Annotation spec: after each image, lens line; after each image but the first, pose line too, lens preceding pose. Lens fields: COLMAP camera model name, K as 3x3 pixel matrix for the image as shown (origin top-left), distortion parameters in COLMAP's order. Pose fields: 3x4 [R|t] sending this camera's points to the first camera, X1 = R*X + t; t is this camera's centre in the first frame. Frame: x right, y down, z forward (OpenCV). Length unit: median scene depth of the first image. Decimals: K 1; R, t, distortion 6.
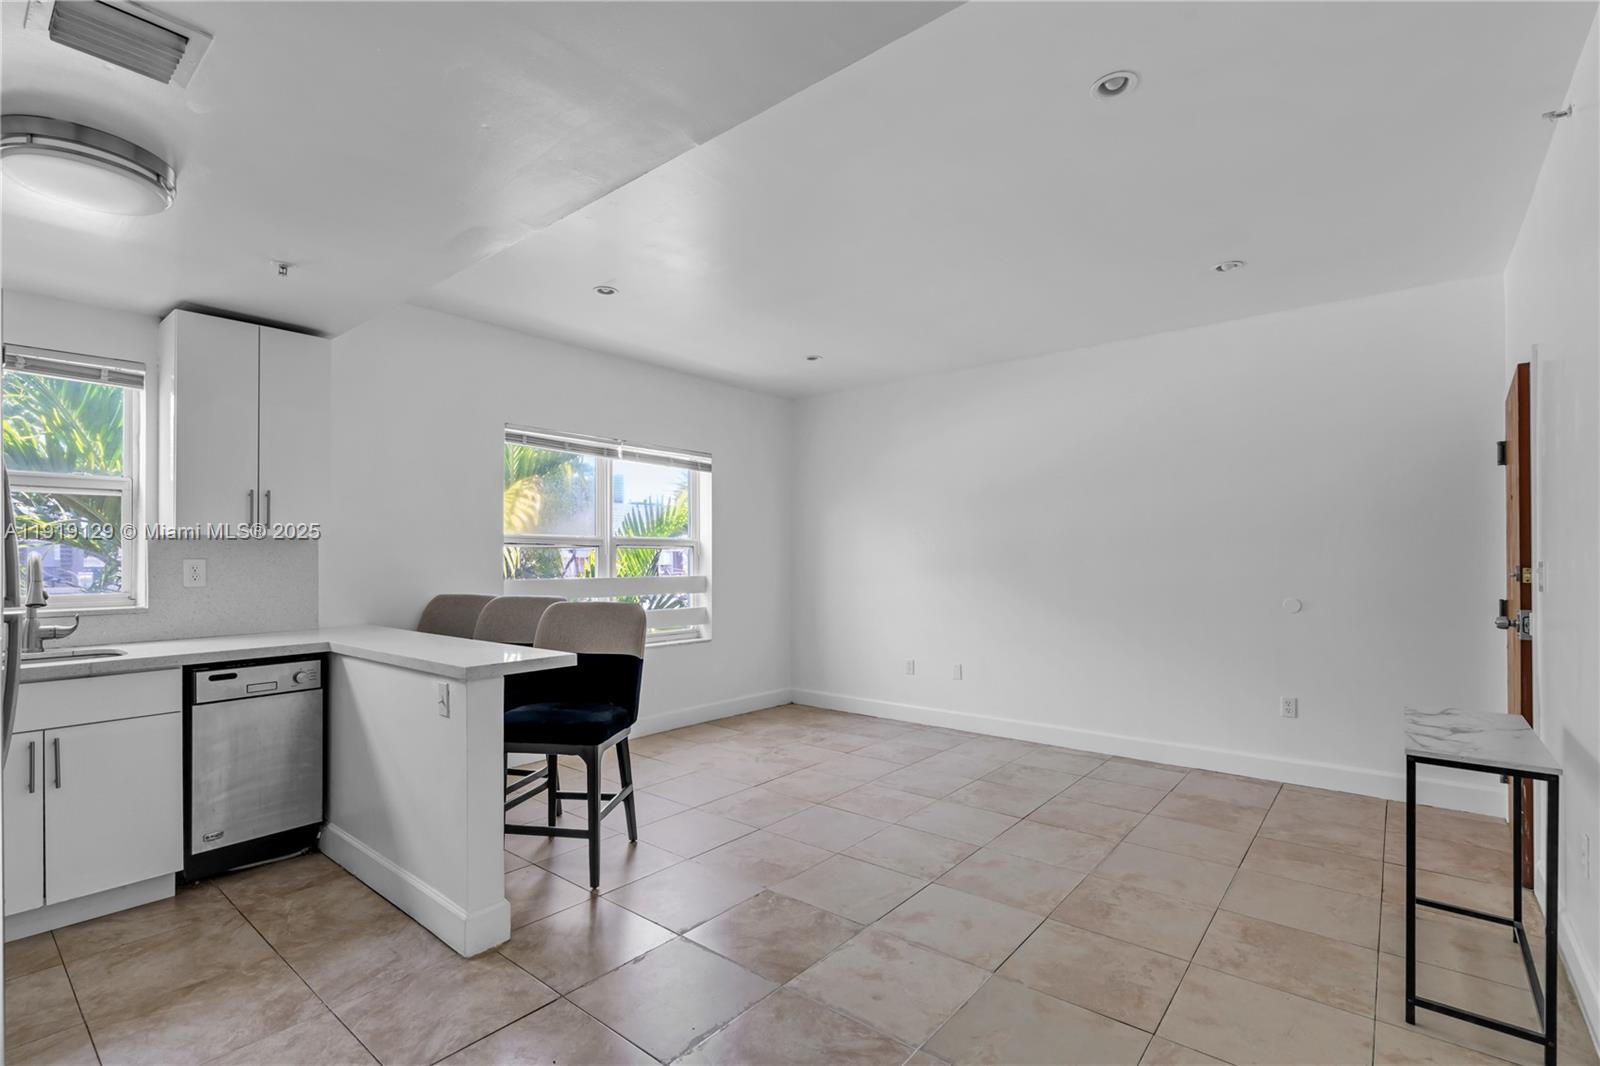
lens RADIAL K [[729.5, 0, 788.5], [0, 729.5, 539.4], [0, 0, 1]] dist [-0.011062, 0.006981]
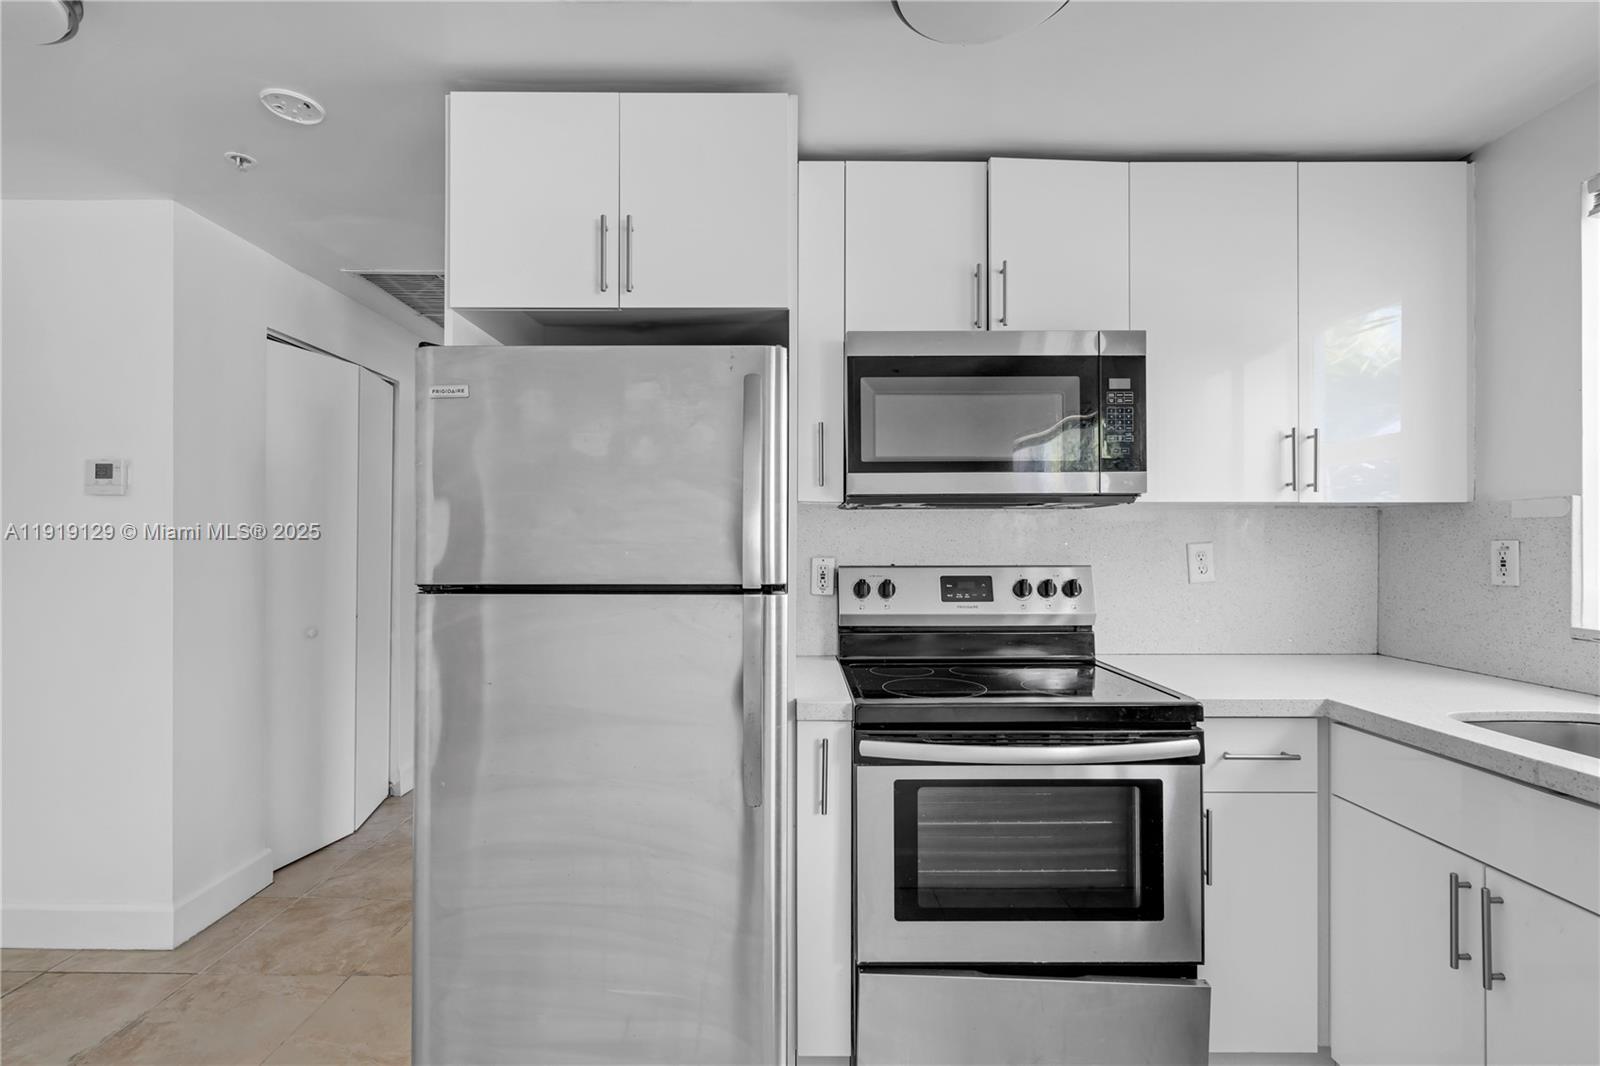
lens RADIAL K [[729.5, 0, 788.5], [0, 729.5, 539.4], [0, 0, 1]] dist [-0.011062, 0.006981]
pose [[-0.767855, -0.000702, -0.640624, -0.273542], [0.017191, 0.999617, -0.021701, 0.027965], [0.640393, -0.027677, -0.767548, 0.968785]]
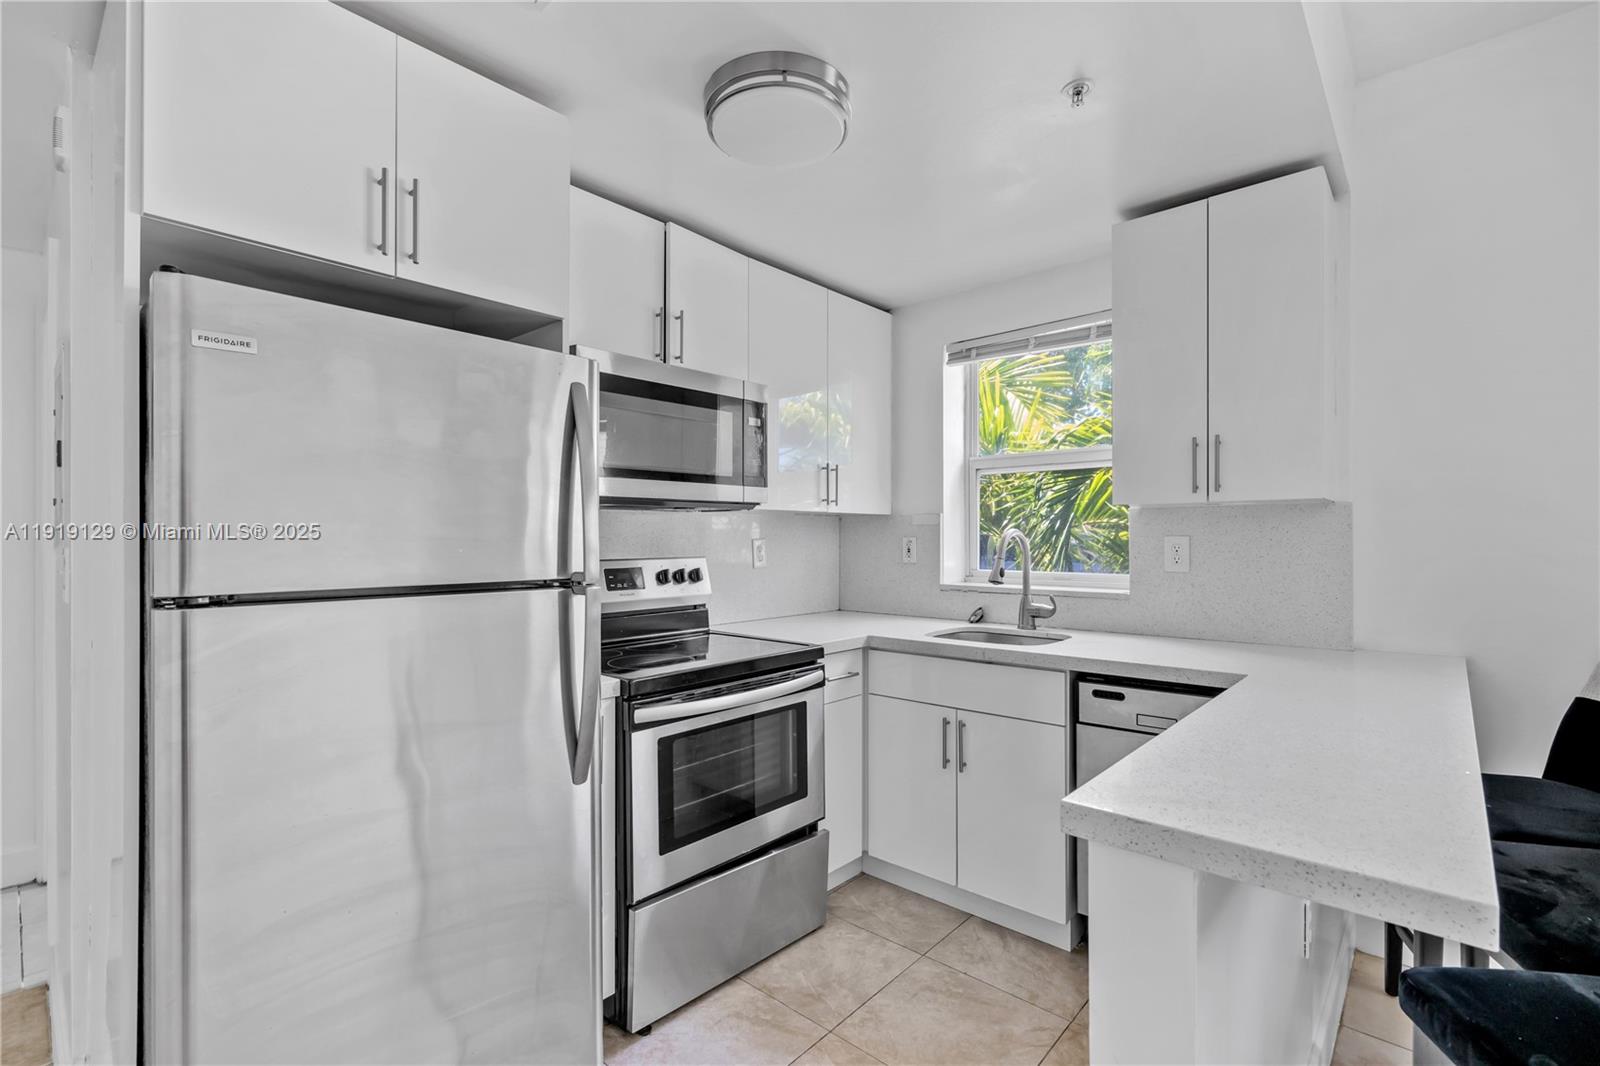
lens RADIAL K [[729.5, 0, 788.5], [0, 729.5, 539.4], [0, 0, 1]] dist [-0.011062, 0.006981]
pose [[-0.037368, 0.003486, -0.999296, -0.026389], [0.025949, 0.999660, 0.002517, 0.021156], [0.998965, -0.025837, -0.037445, 0.727398]]
